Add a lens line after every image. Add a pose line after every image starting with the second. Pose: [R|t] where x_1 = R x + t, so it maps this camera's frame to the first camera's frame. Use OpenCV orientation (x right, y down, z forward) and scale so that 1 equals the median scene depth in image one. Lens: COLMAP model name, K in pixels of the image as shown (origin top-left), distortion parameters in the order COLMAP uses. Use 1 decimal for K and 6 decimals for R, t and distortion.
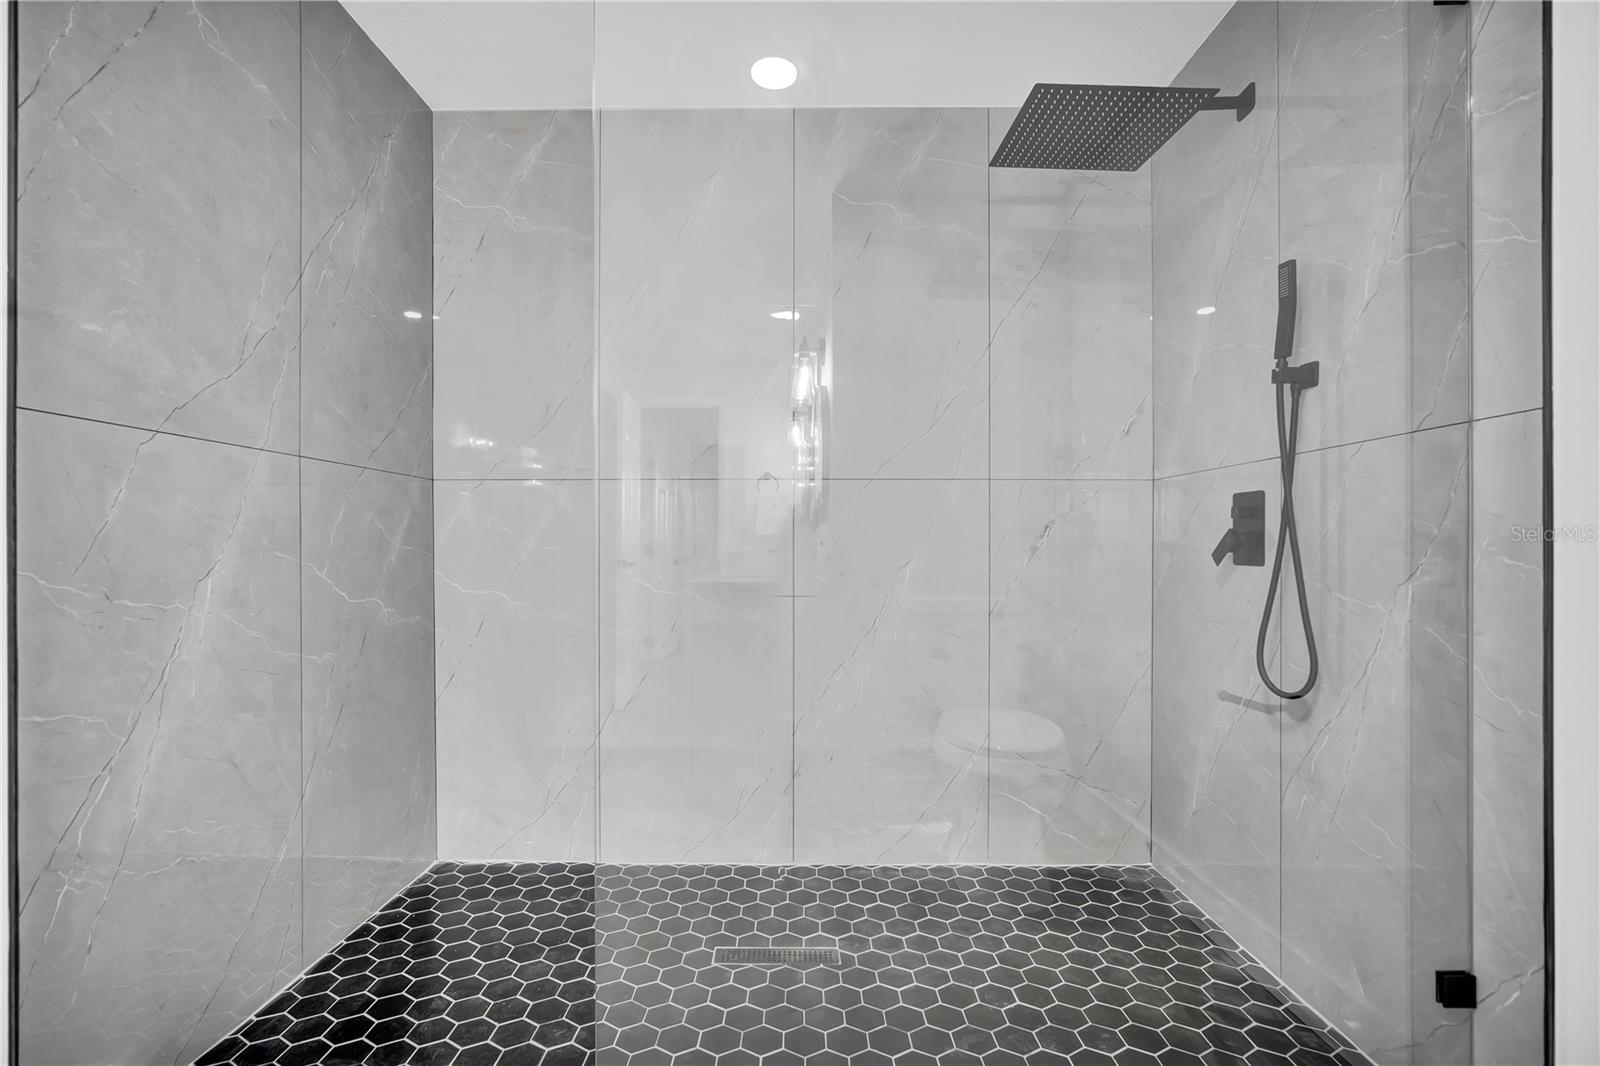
lens RADIAL K [[721.5, 0, 789.5], [0, 721.5, 544.5], [0, 0, 1]] dist [-0.011563, 0.003151]
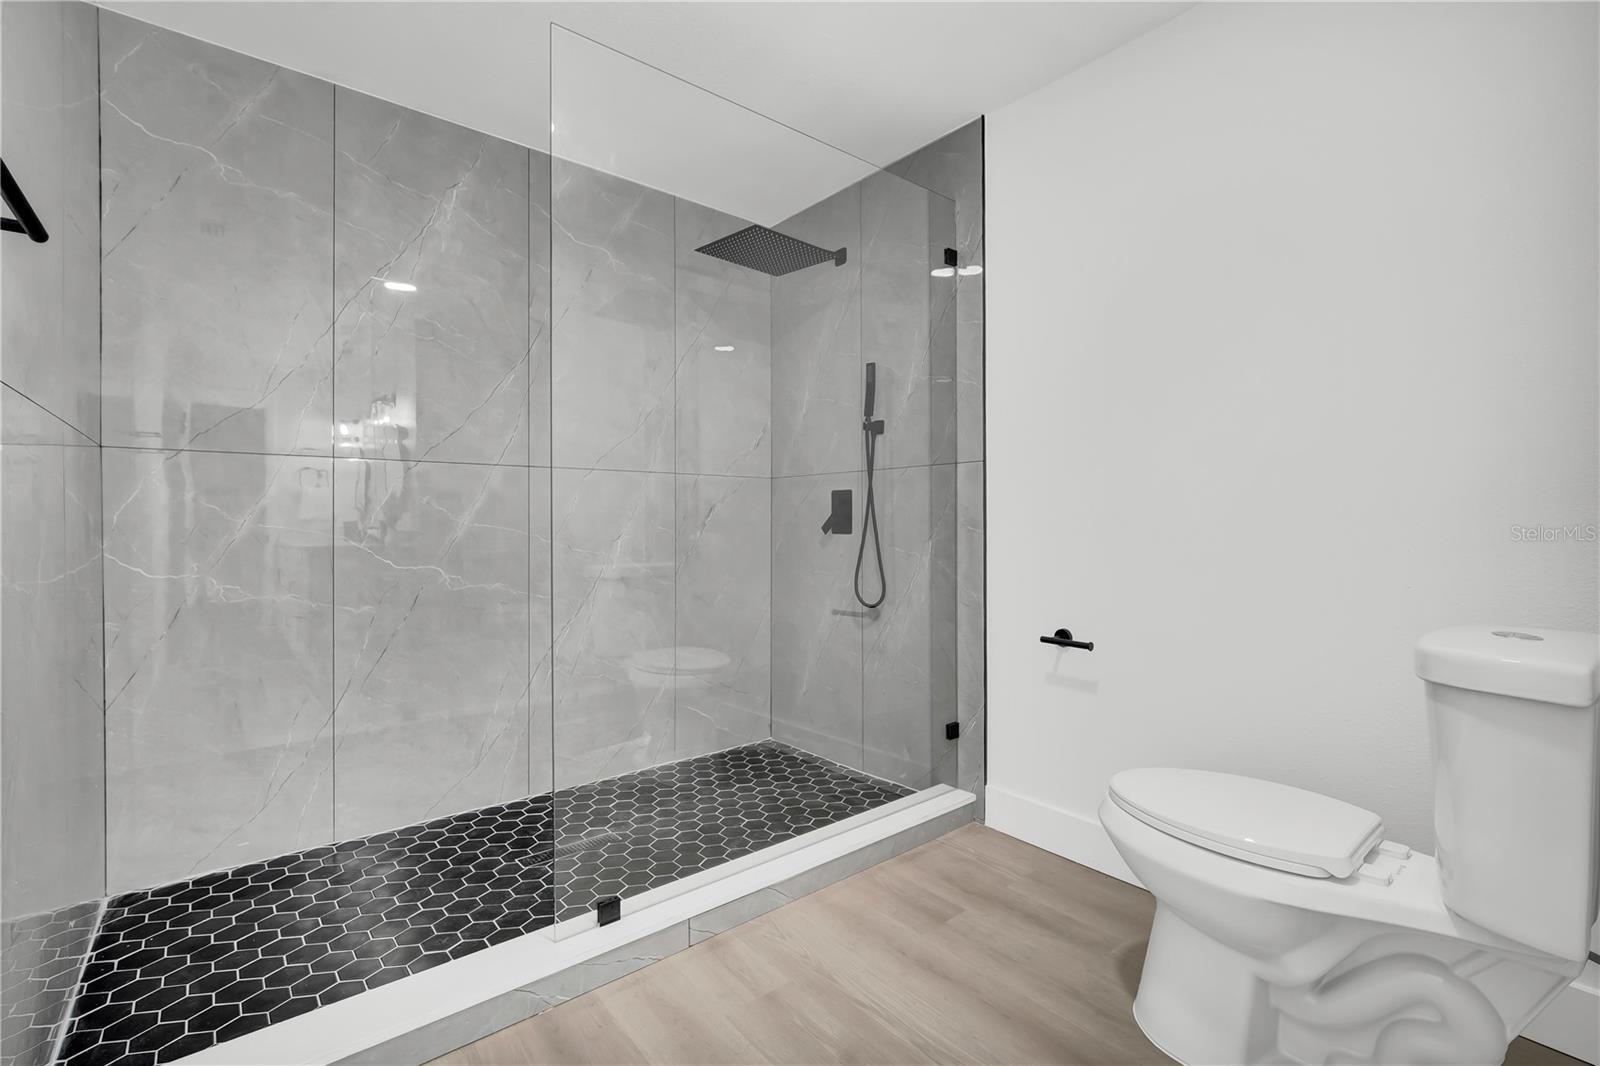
lens RADIAL K [[721.5, 0, 810.8], [0, 721.5, 525.7], [0, 0, 1]] dist [-0.011563, 0.003151]
pose [[0.755198, -0.004778, 0.655479, -0.533696], [0.002999, 0.999988, 0.003834, 0.002539], [-0.655489, -0.000929, 0.755204, -0.229734]]
